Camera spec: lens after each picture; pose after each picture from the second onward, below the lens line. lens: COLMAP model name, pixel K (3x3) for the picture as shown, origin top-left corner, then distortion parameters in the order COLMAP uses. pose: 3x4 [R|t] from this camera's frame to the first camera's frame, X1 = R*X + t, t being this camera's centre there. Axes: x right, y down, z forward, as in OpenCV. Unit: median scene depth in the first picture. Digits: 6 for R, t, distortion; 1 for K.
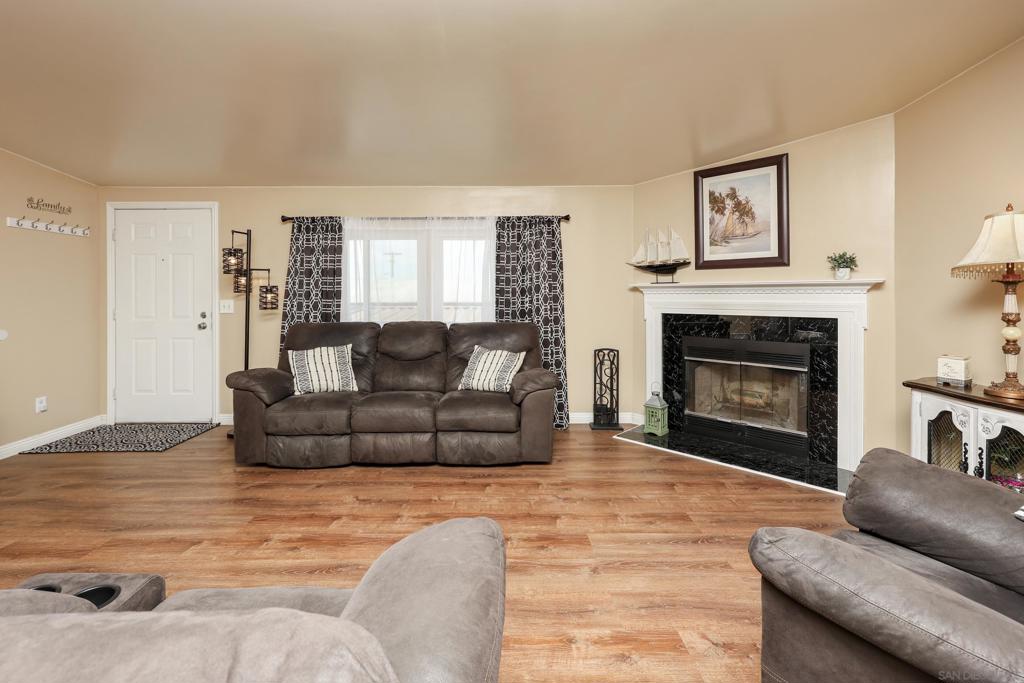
lens RADIAL K [[440.8, 0, 512.4], [0, 440.8, 293.1], [0, 0, 1]] dist [0.005168, -0.000166]
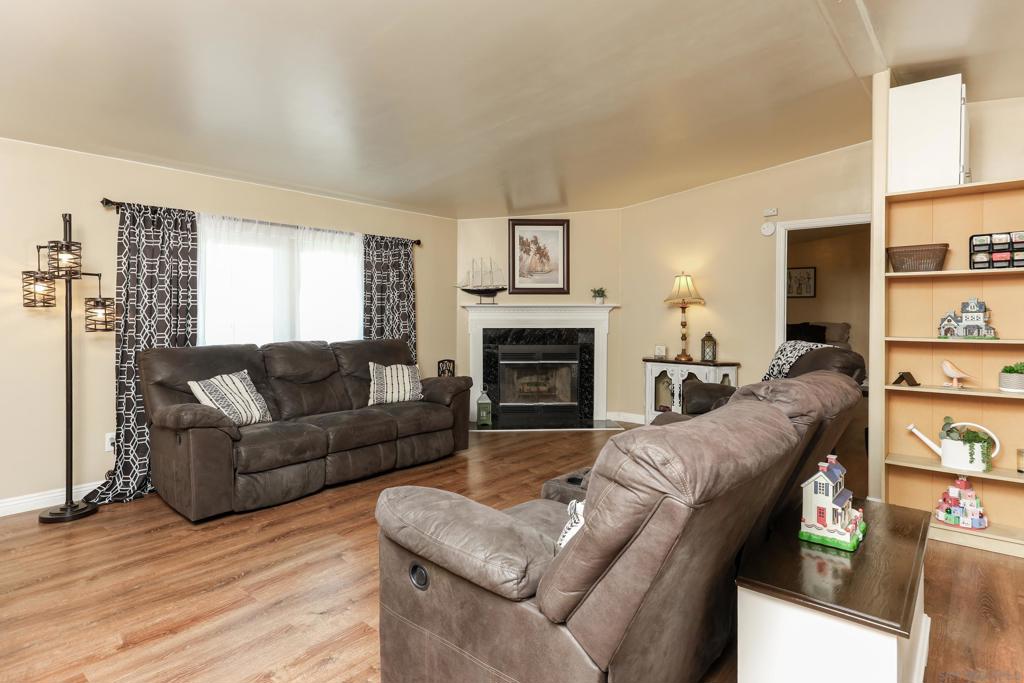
lens RADIAL K [[556.6, 0, 500.3], [0, 556.6, 318.4], [0, 0, 1]] dist [0.015950, 0.000196]
pose [[0.656788, -0.002256, 0.754072, -0.851144], [-0.004169, 0.999969, 0.006622, 0.007897], [-0.754064, -0.007493, 0.656759, -0.066500]]
